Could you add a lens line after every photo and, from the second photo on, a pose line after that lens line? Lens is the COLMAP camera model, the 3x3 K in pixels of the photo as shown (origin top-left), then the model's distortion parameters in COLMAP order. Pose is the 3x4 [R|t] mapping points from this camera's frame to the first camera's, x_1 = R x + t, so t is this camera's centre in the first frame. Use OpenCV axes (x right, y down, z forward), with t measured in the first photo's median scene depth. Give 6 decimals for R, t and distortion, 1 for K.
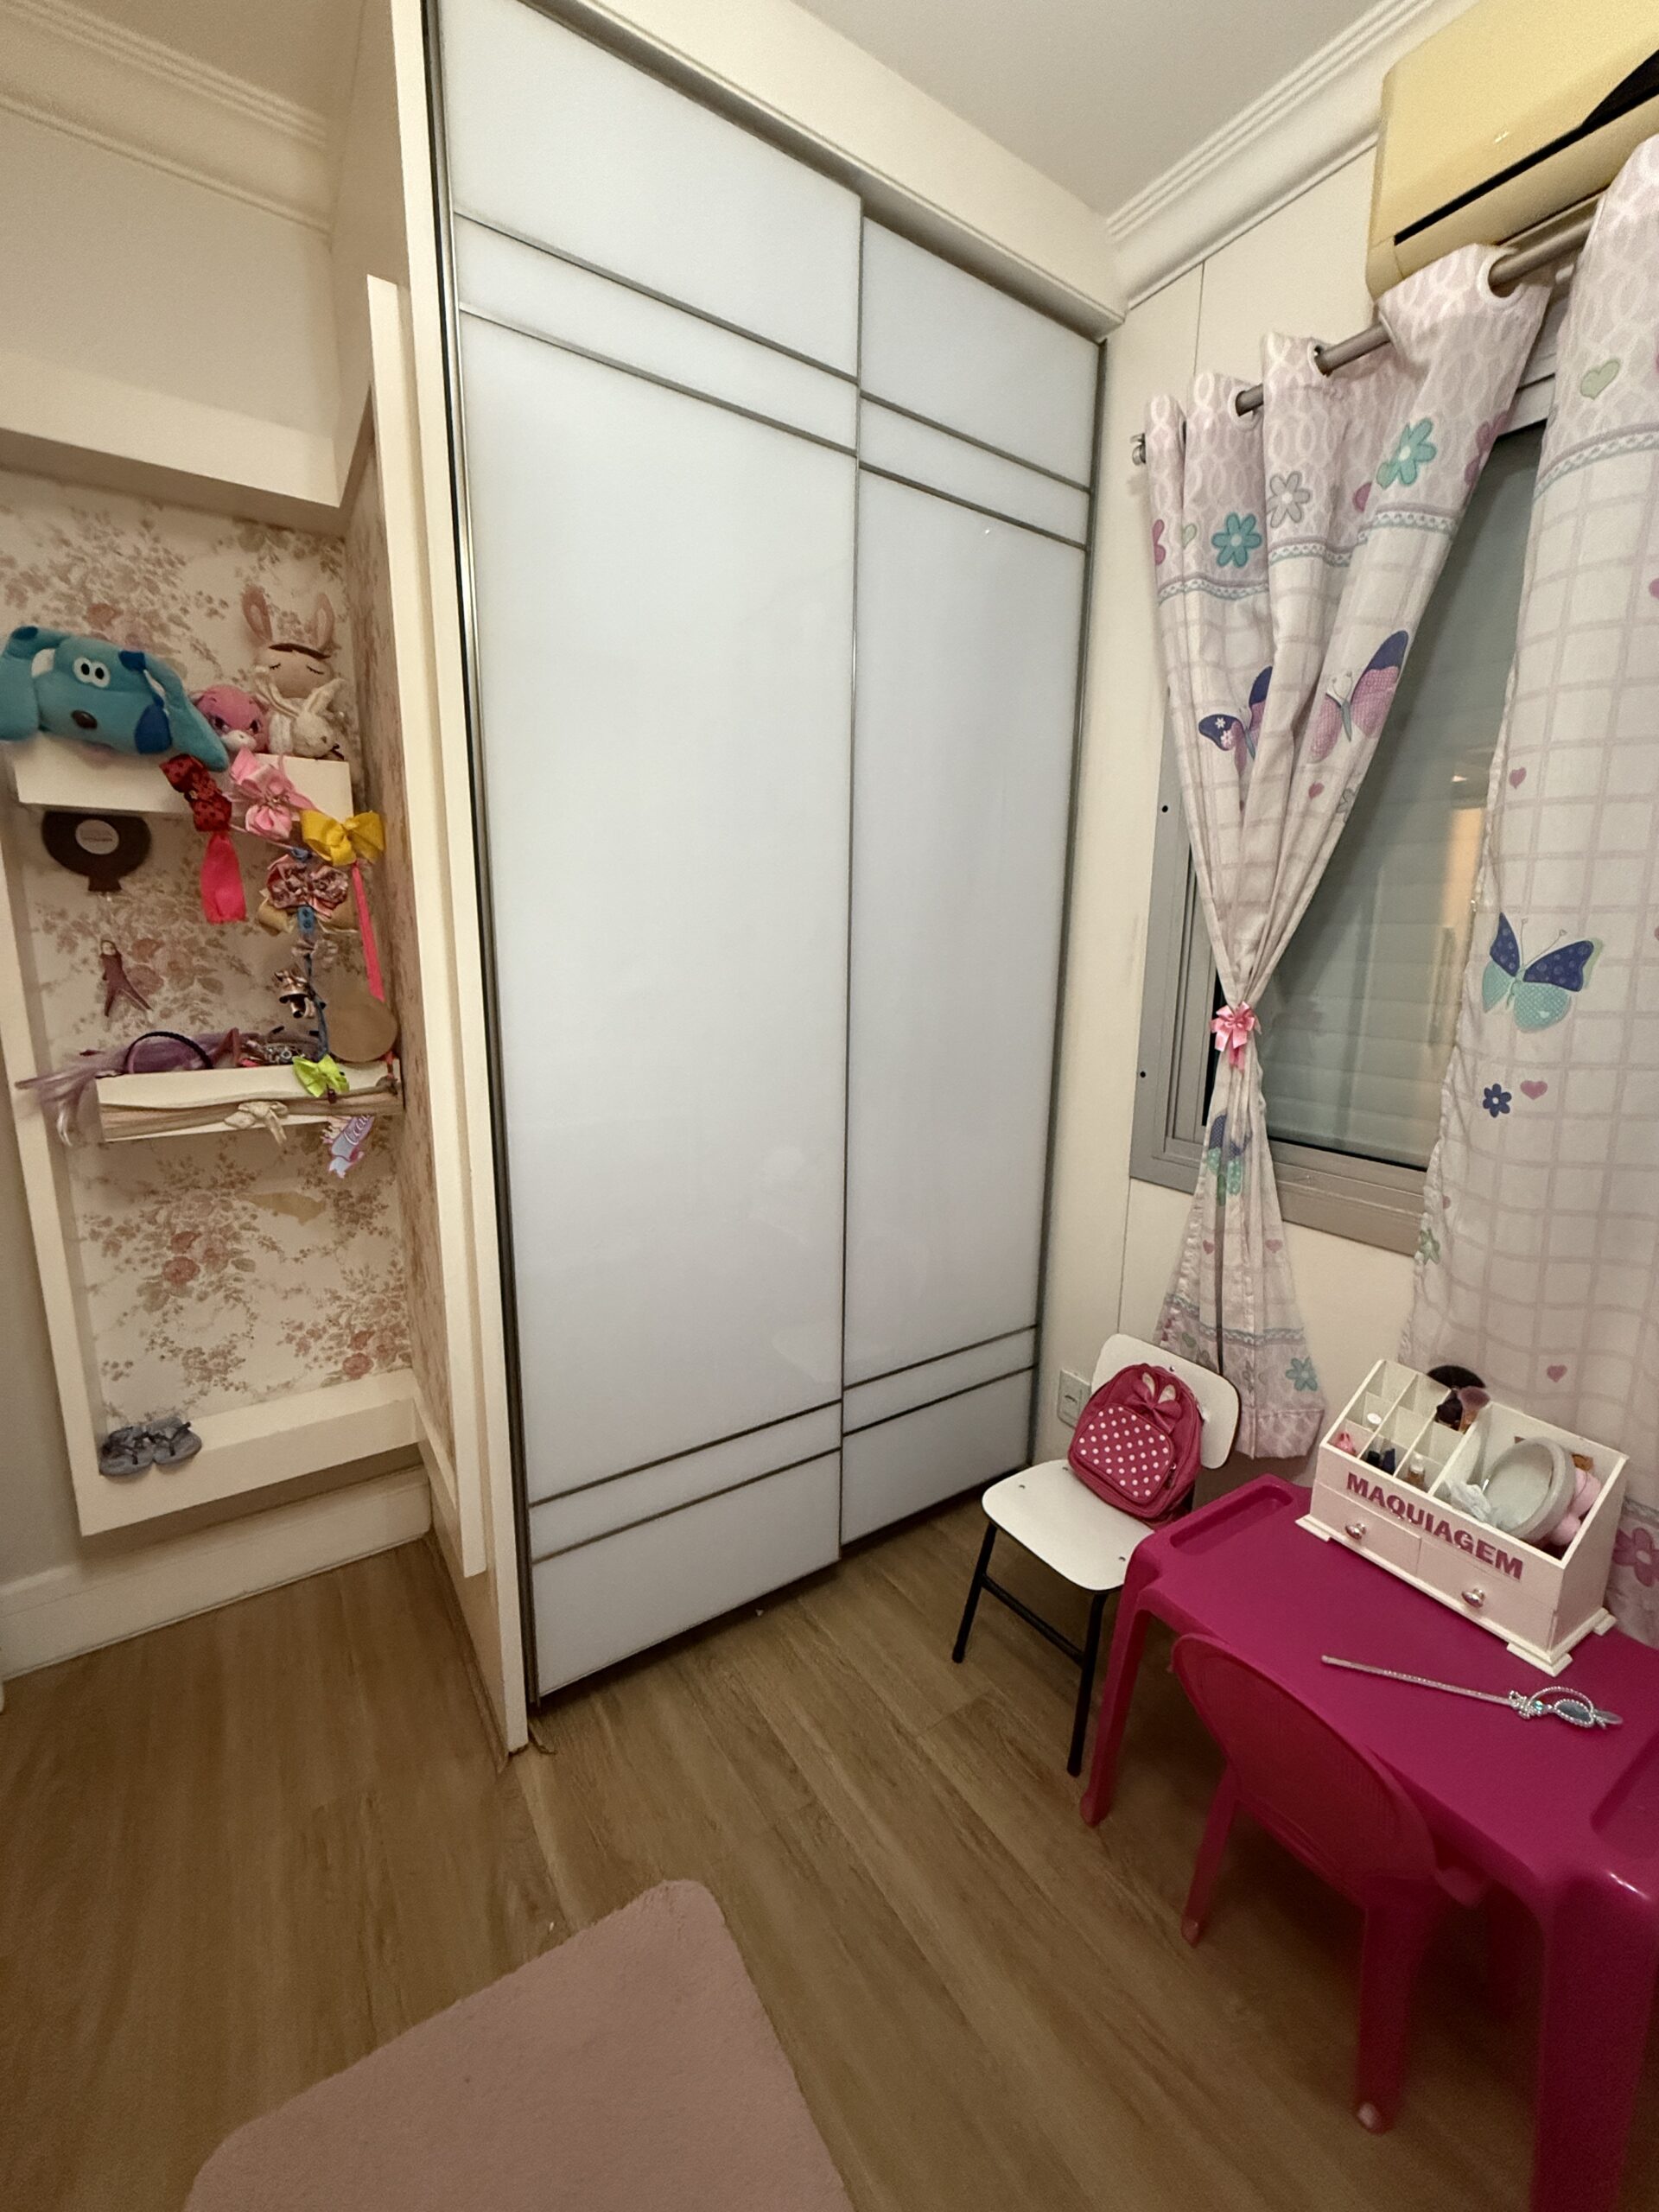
lens RADIAL K [[880.0, 0, 819.8], [0, 880.0, 1096.2], [0, 0, 1]] dist [-0.001937, -0.000455]
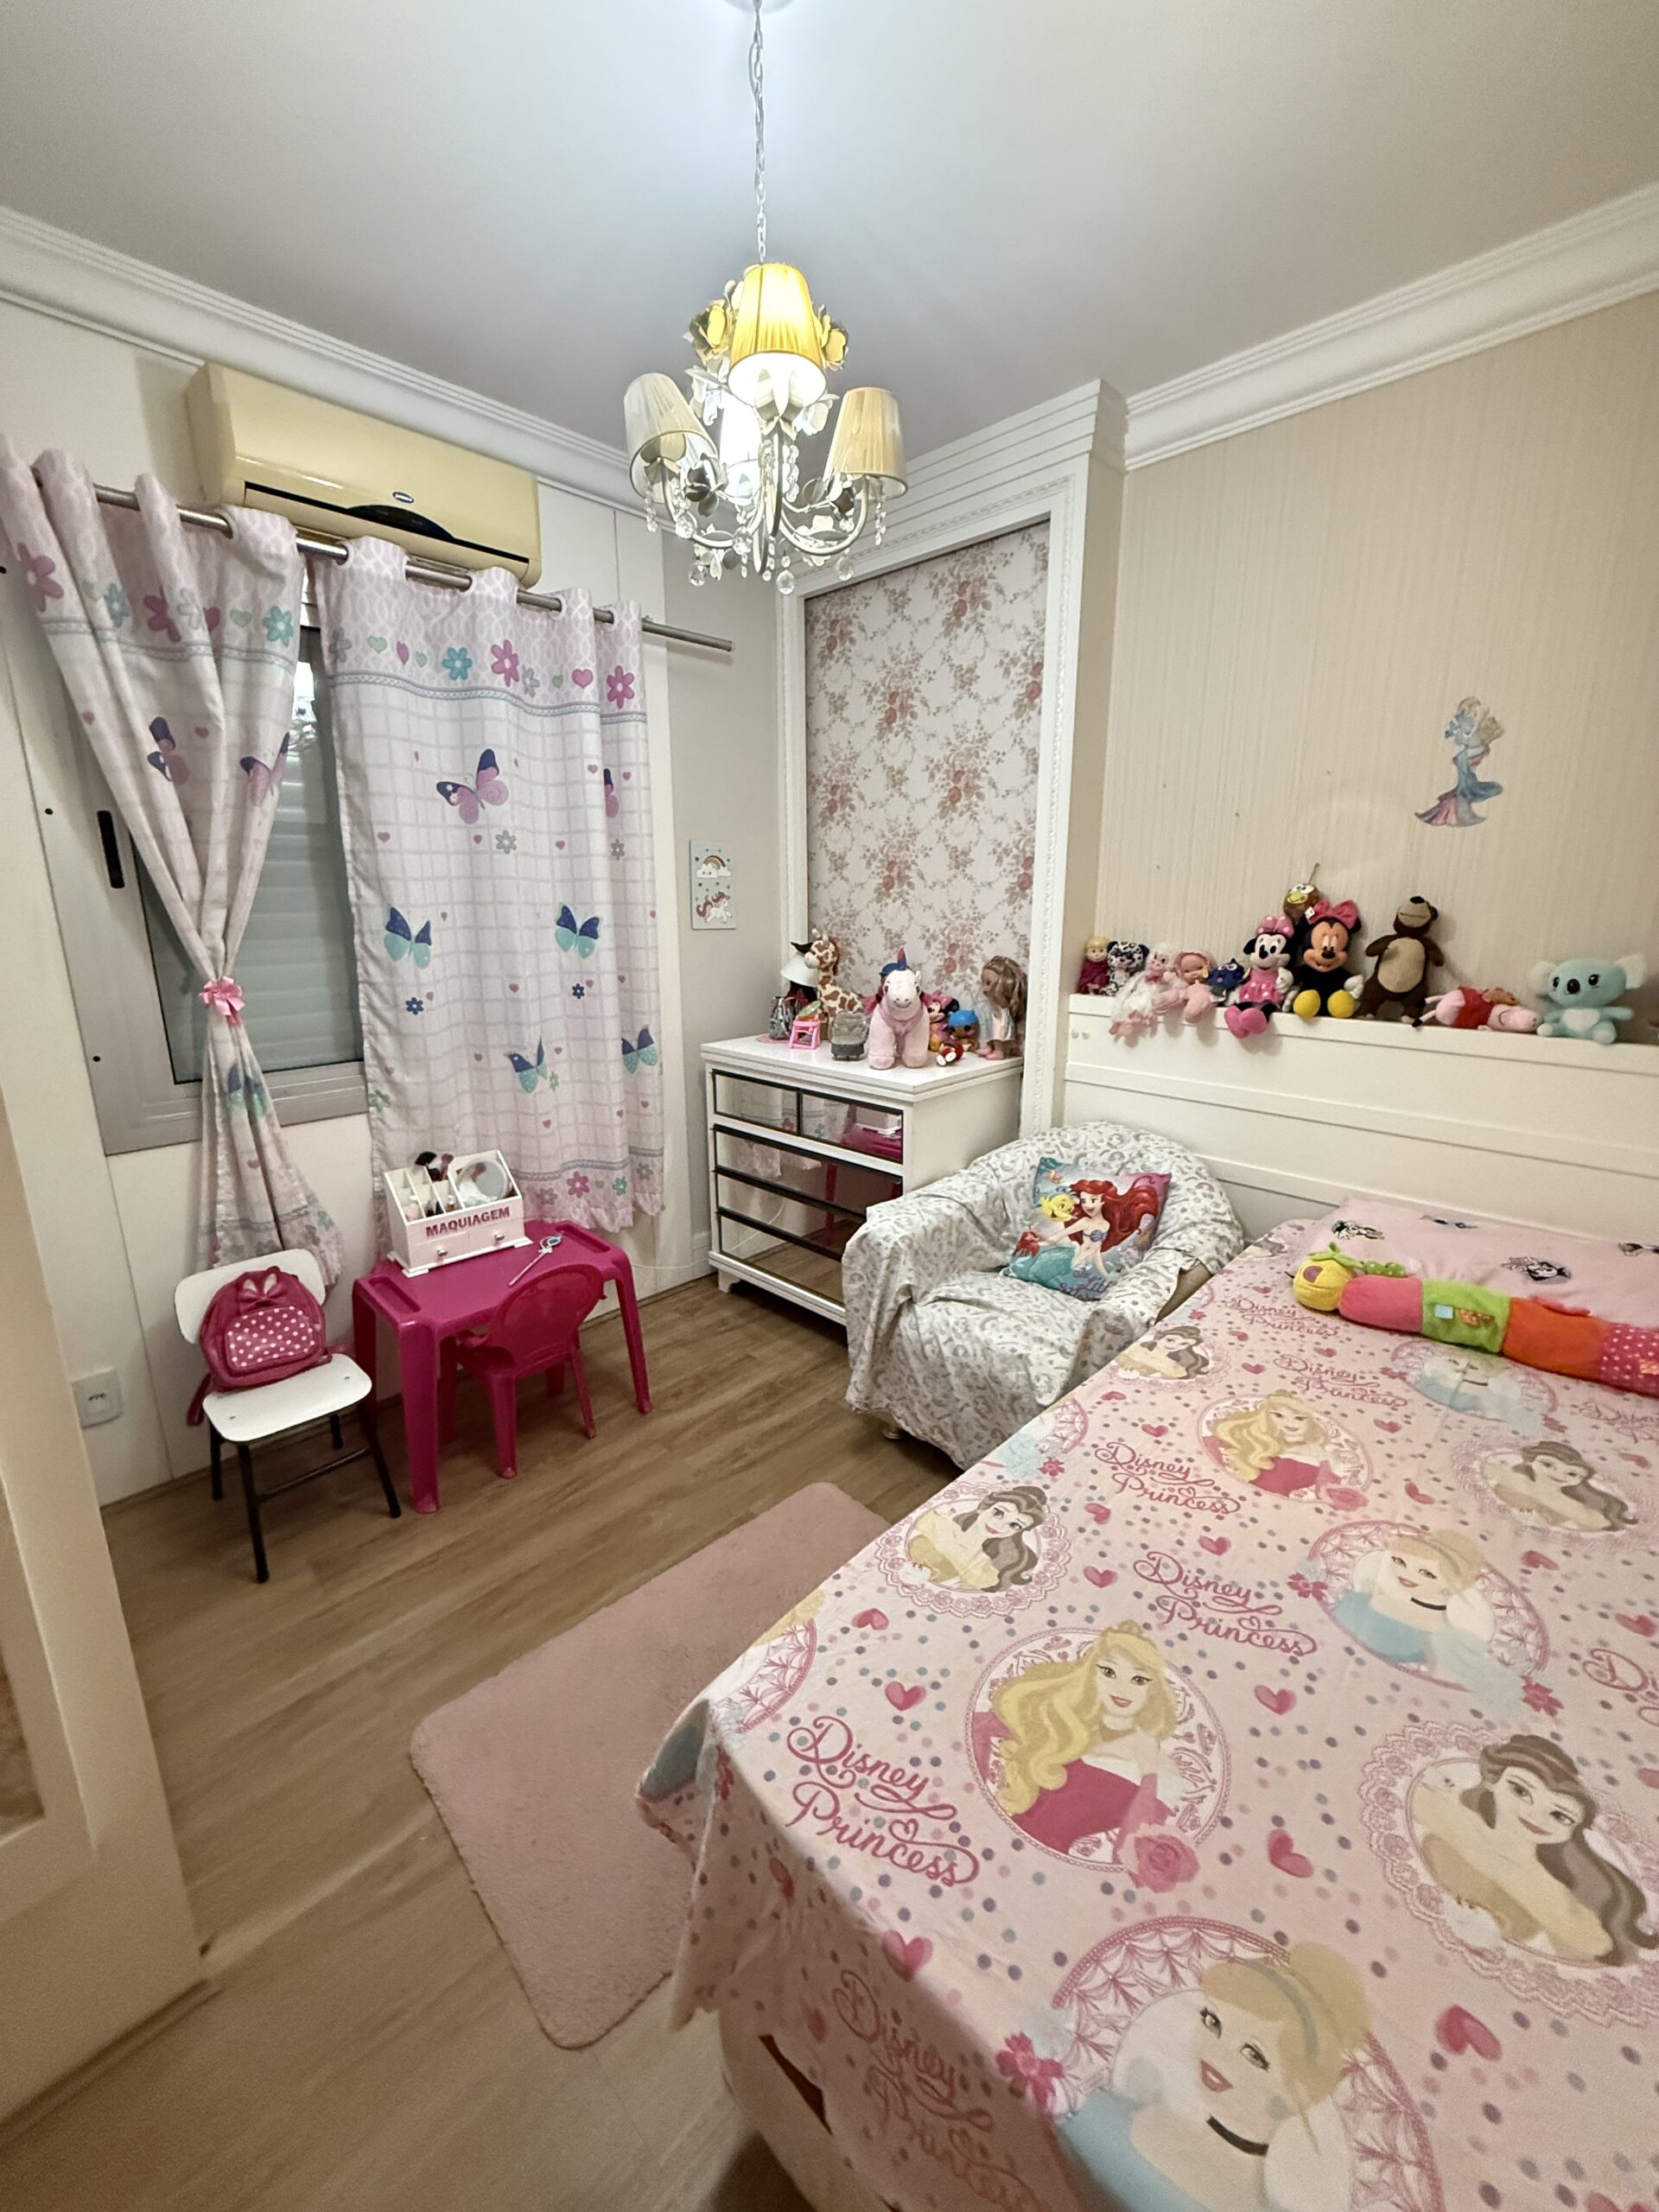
lens RADIAL K [[880.0, 0, 821.8], [0, 880.0, 1105.0], [0, 0, 1]] dist [-0.001937, -0.000455]
pose [[-0.204184, -0.231268, 0.951222, -1.170461], [0.188836, 0.944138, 0.270081, -0.128464], [-0.960547, 0.234771, -0.149106, 0.439437]]
